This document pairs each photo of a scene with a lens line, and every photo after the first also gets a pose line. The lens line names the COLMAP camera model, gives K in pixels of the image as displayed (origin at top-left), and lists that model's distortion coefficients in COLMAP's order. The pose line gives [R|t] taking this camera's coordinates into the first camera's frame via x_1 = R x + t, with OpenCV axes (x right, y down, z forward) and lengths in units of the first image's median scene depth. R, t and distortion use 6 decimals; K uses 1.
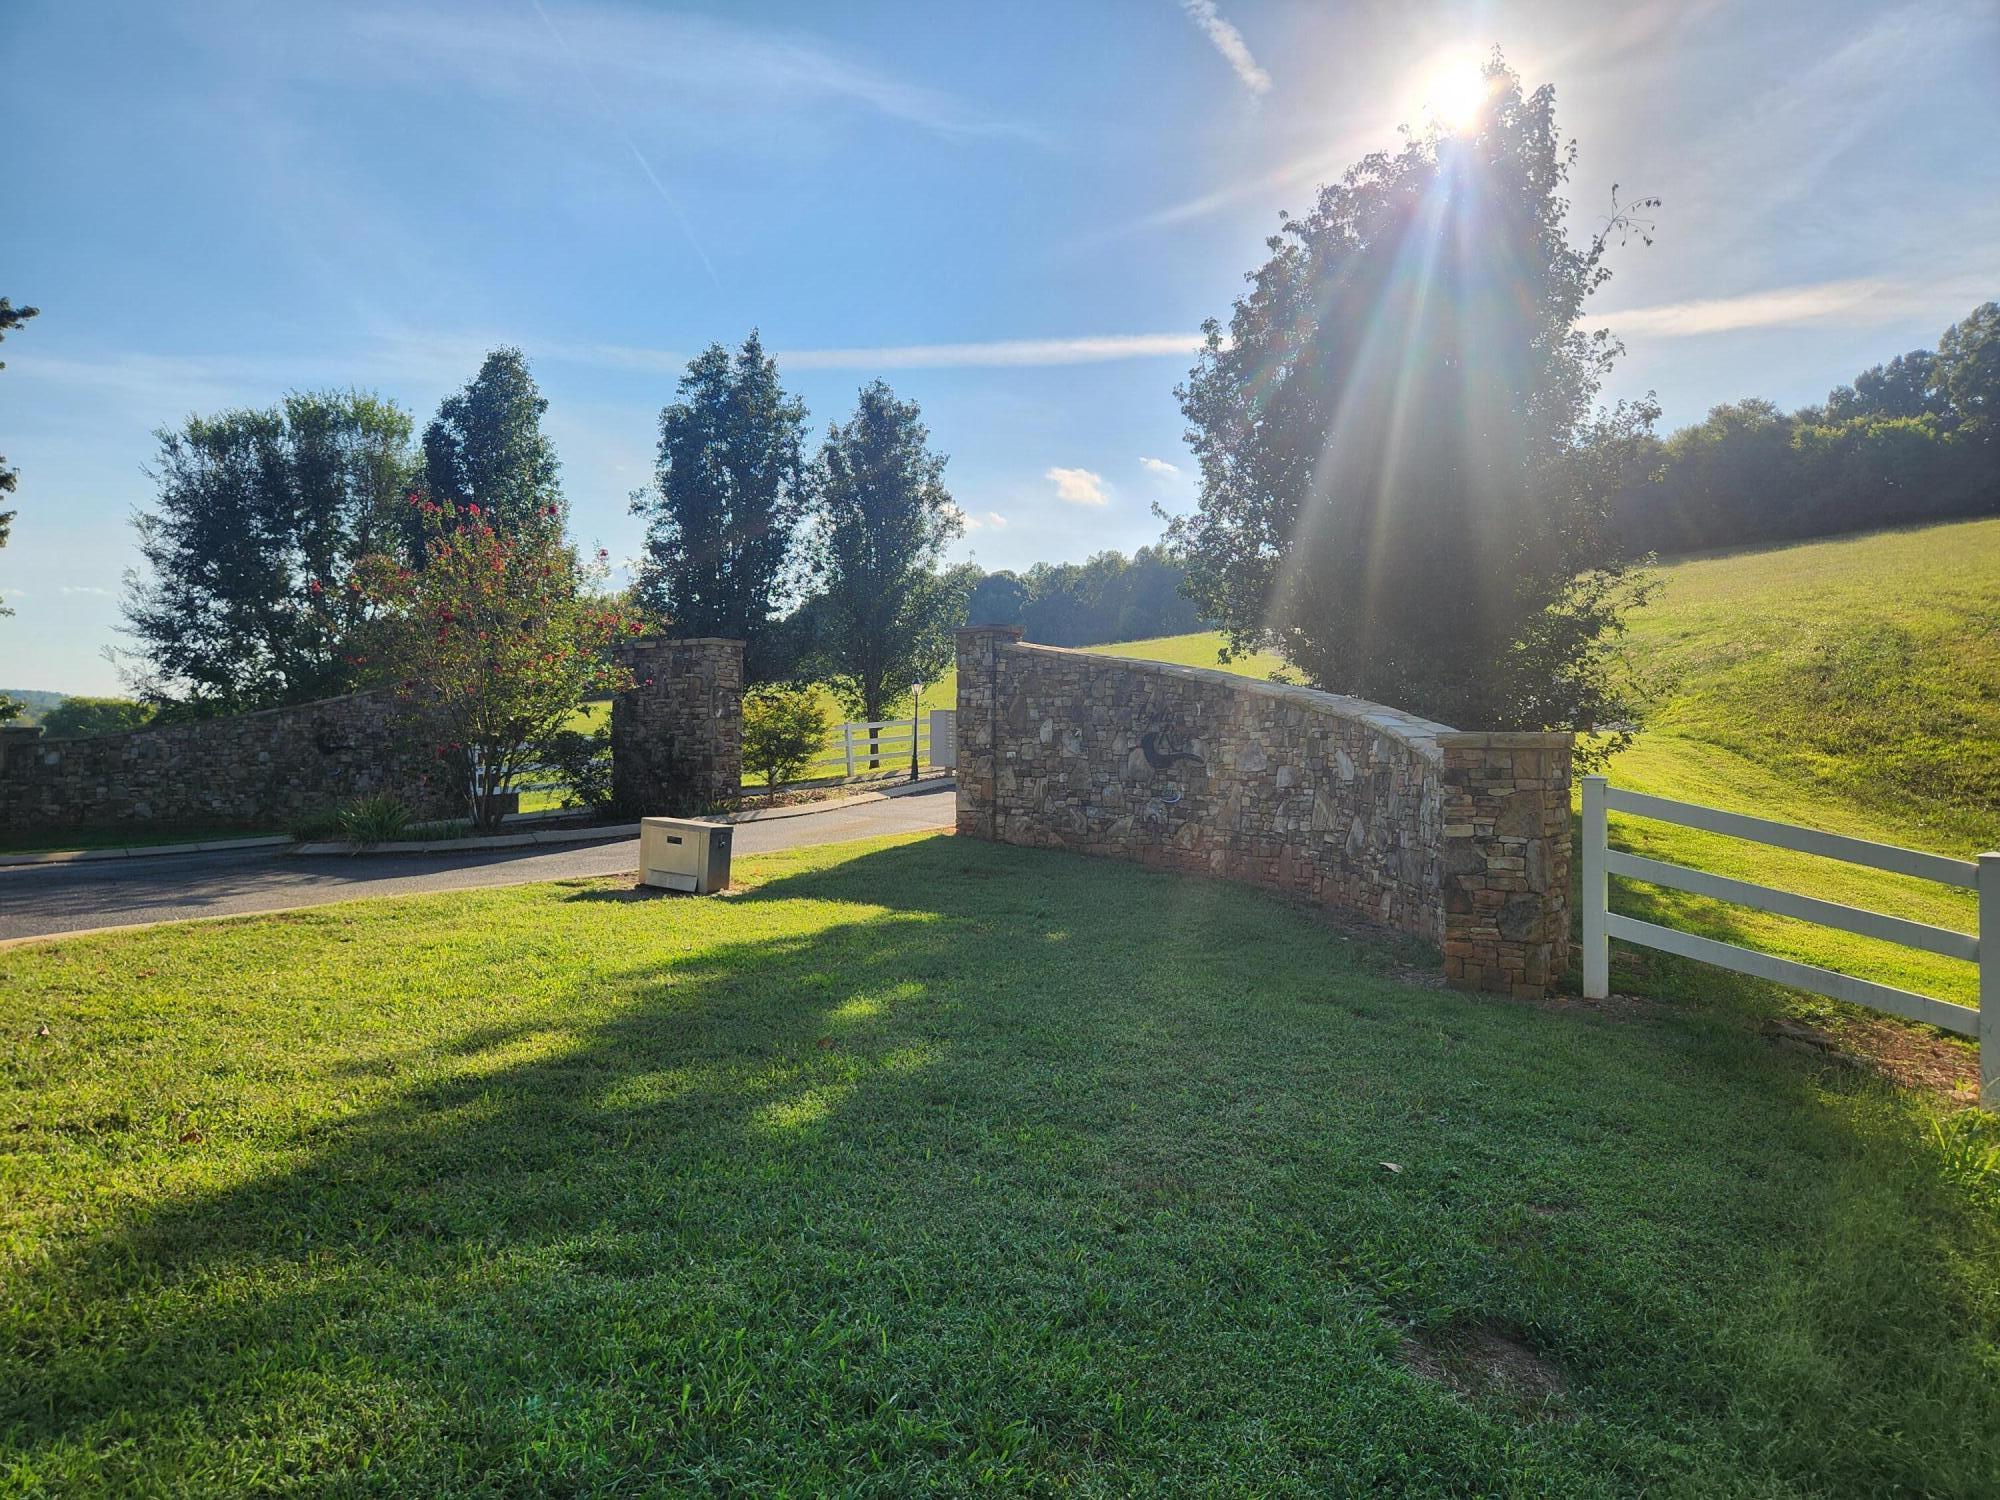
lens RADIAL K [[1376.9, 0, 1000.0], [0, 1376.9, 750.0], [0, 0, 1]] dist [0.083477, -0.065651]
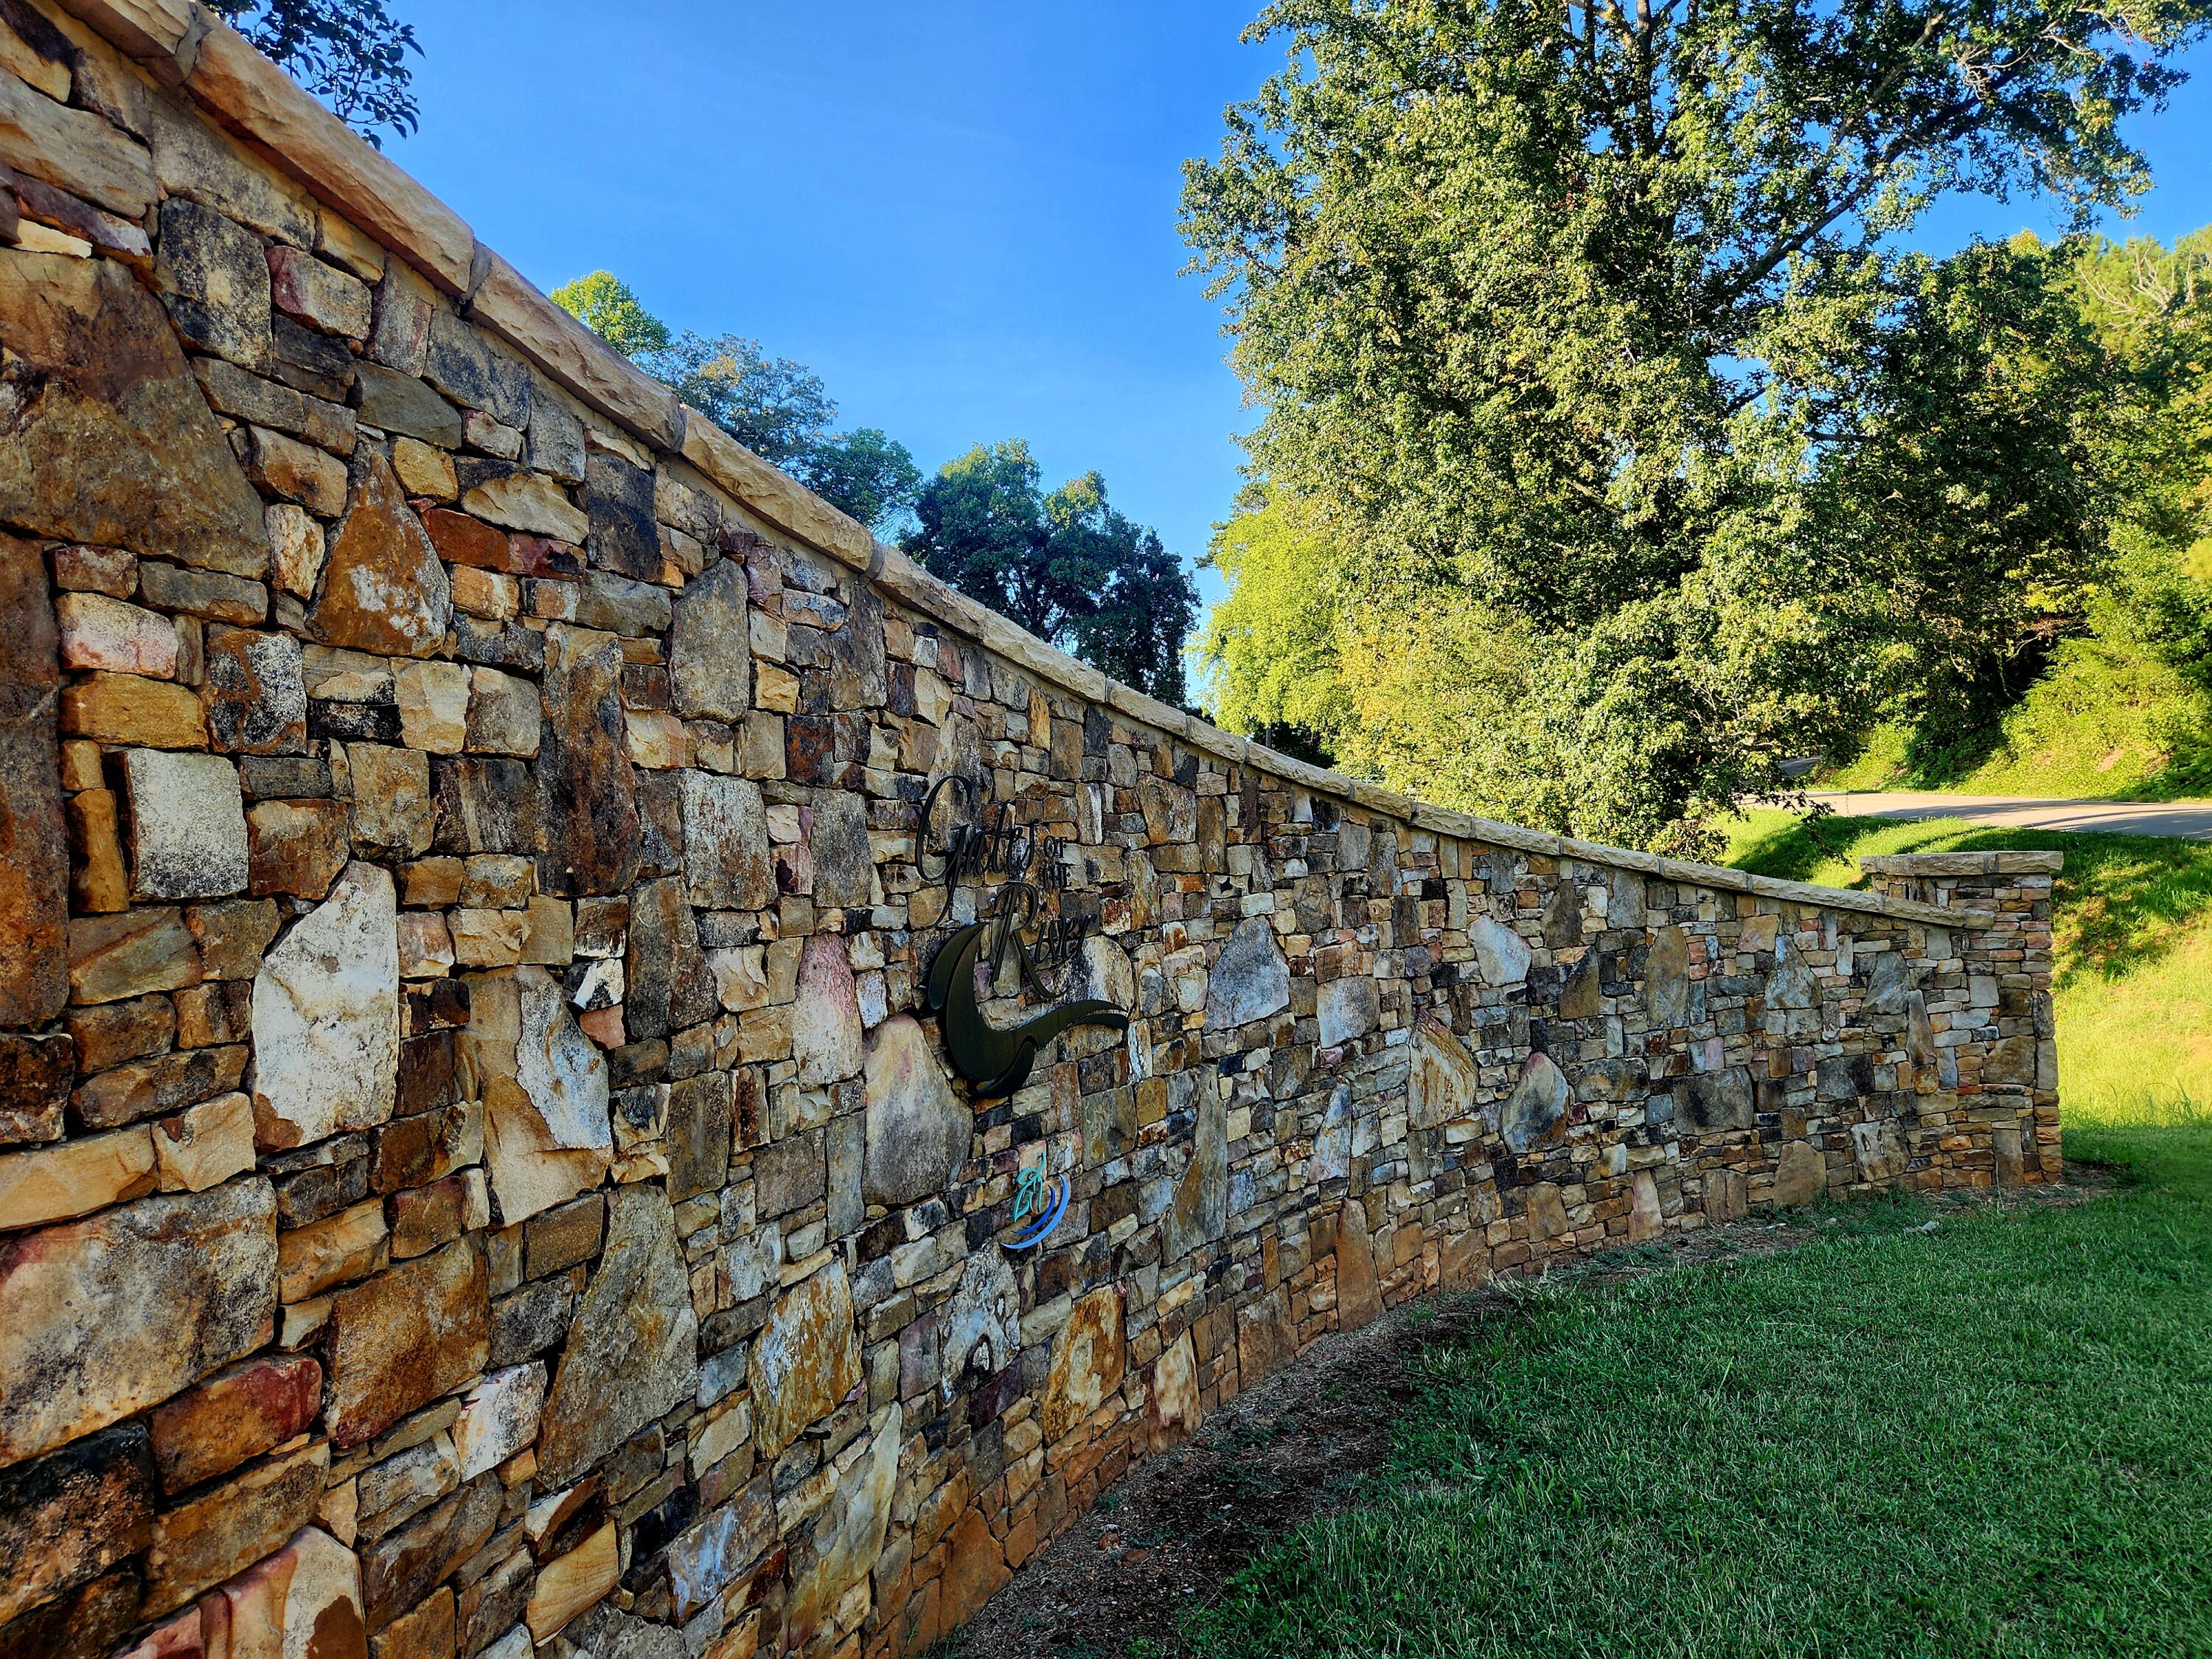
lens RADIAL K [[1536.0, 0, 1106.0], [0, 1536.0, 829.5], [0, 0, 1]] dist [0.088238, -0.079138]
pose [[-0.518852, 0.023781, 0.854533, -0.087107], [0.039569, 0.999210, -0.003783, -0.024278], [-0.853948, 0.031850, -0.519383, 1.059258]]
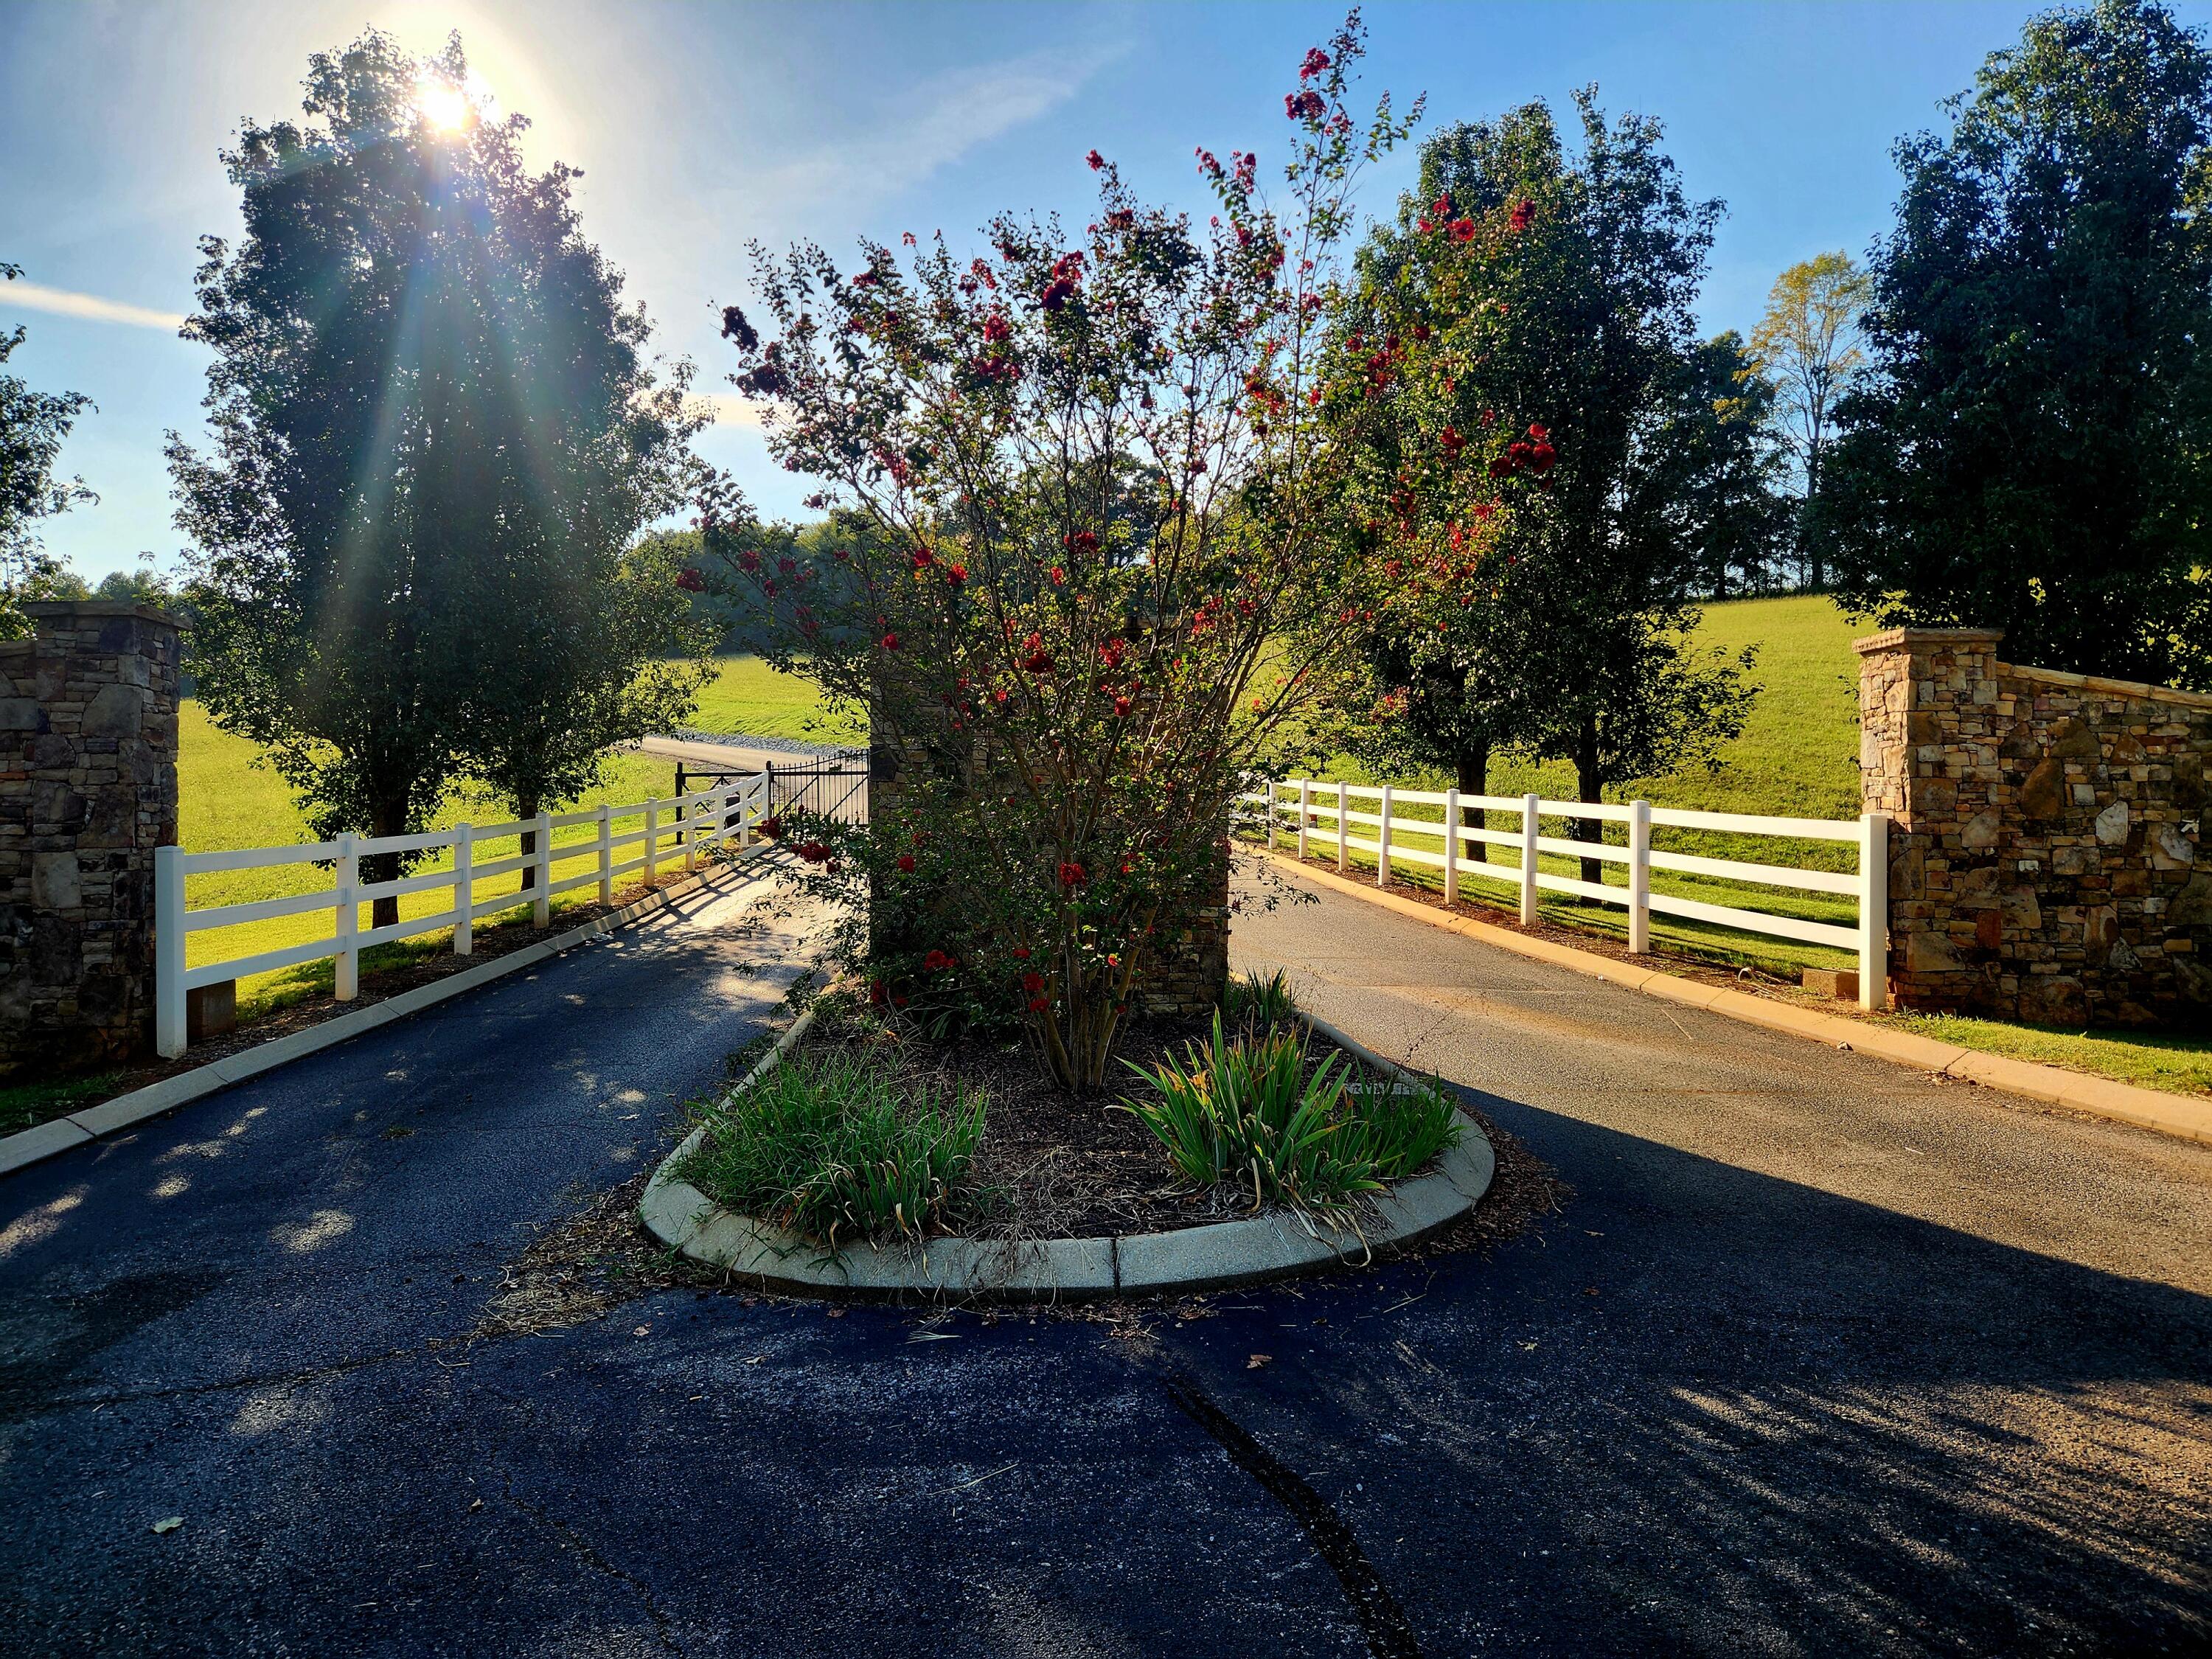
lens RADIAL K [[1522.9, 0, 1106.0], [0, 1522.9, 829.5], [0, 0, 1]] dist [0.083477, -0.065651]
pose [[0.696967, 0.015879, 0.716927, -0.755430], [0.006702, 0.999567, -0.028655, 0.004532], [-0.717072, 0.024776, 0.696559, 0.890817]]
